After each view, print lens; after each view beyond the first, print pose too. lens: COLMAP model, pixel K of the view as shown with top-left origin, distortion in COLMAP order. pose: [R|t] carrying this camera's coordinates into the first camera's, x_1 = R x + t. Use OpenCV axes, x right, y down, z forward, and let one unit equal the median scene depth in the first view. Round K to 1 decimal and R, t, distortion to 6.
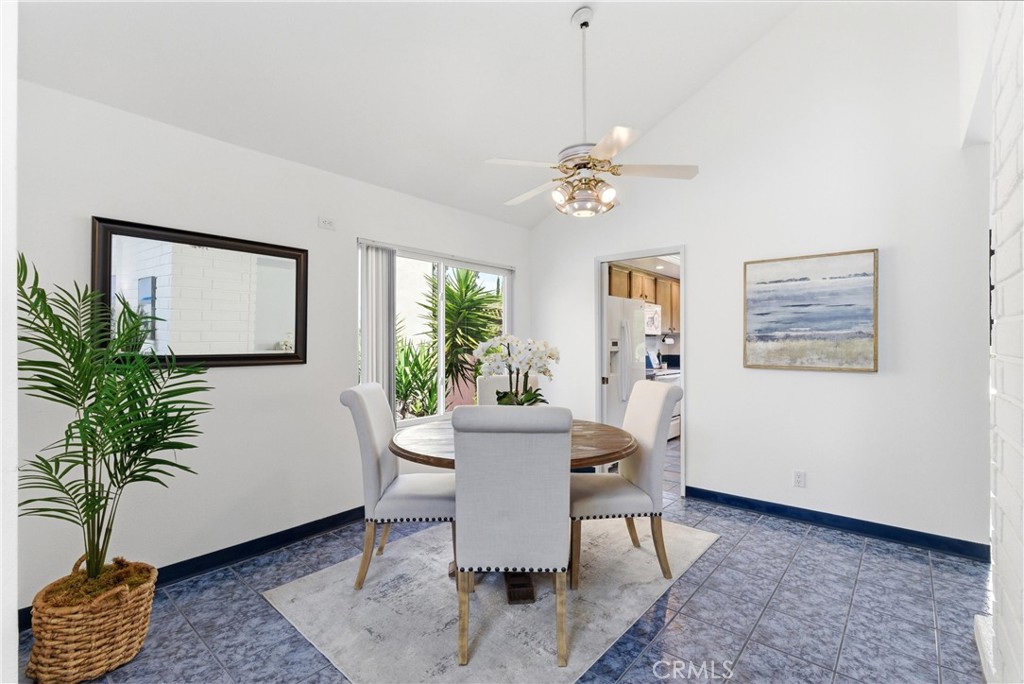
lens RADIAL K [[463.5, 0, 512.0], [0, 463.5, 342.0], [0, 0, 1]] dist [-0.000833, 0.000024]
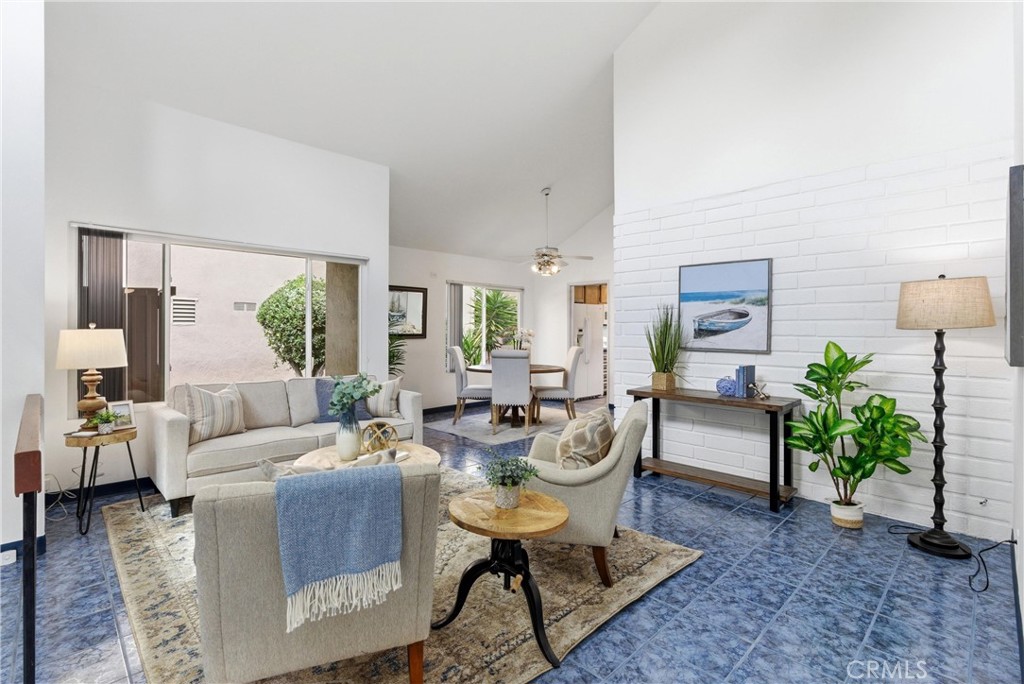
lens RADIAL K [[475.7, 0, 513.0], [0, 475.7, 333.0], [0, 0, 1]] dist [0.000641, -0.000140]
pose [[0.997479, 0.005432, -0.070757, 0.136016], [-0.004804, 0.999948, 0.009042, -0.002664], [0.070802, -0.008680, 0.997453, -1.220089]]
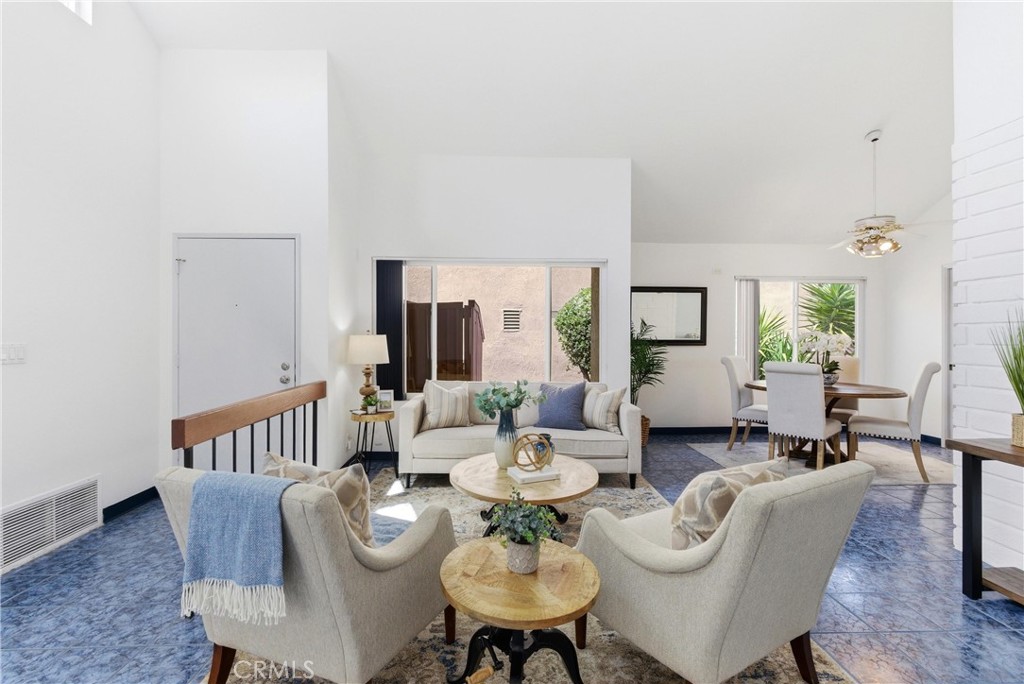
lens RADIAL K [[475.7, 0, 513.0], [0, 475.7, 333.0], [0, 0, 1]] dist [0.000641, -0.000140]
pose [[0.687369, 0.001739, -0.726306, 0.430771], [-0.002661, 0.999996, -0.000123, -0.003004], [0.726304, 0.002017, 0.687371, -0.921032]]
